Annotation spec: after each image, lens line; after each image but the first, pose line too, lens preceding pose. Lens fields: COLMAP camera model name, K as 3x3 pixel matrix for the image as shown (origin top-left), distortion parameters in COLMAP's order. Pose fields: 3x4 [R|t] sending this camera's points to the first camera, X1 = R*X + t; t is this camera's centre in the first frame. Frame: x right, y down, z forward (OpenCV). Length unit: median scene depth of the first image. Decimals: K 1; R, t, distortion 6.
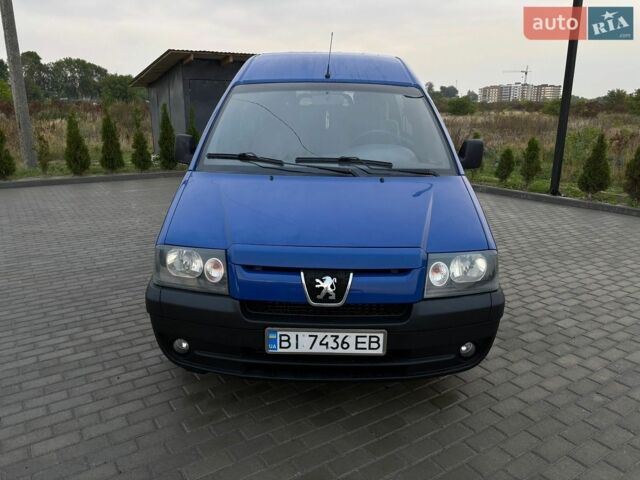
lens RADIAL K [[514.7, 0, 320.0], [0, 514.7, 240.0], [0, 0, 1]] dist [0.024847, -0.054196]
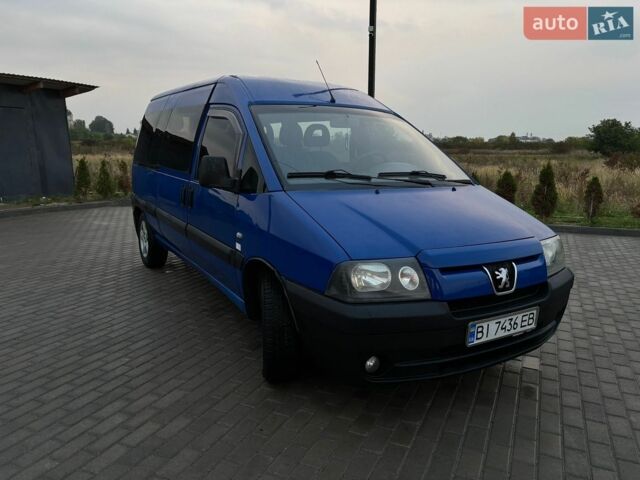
lens RADIAL K [[514.7, 0, 320.0], [0, 514.7, 240.0], [0, 0, 1]] dist [0.024847, -0.054196]
pose [[0.837154, -0.095787, 0.538514, -0.916420], [0.134731, 0.990323, -0.033296, -0.006665], [-0.530114, 0.100429, 0.841958, 0.238096]]
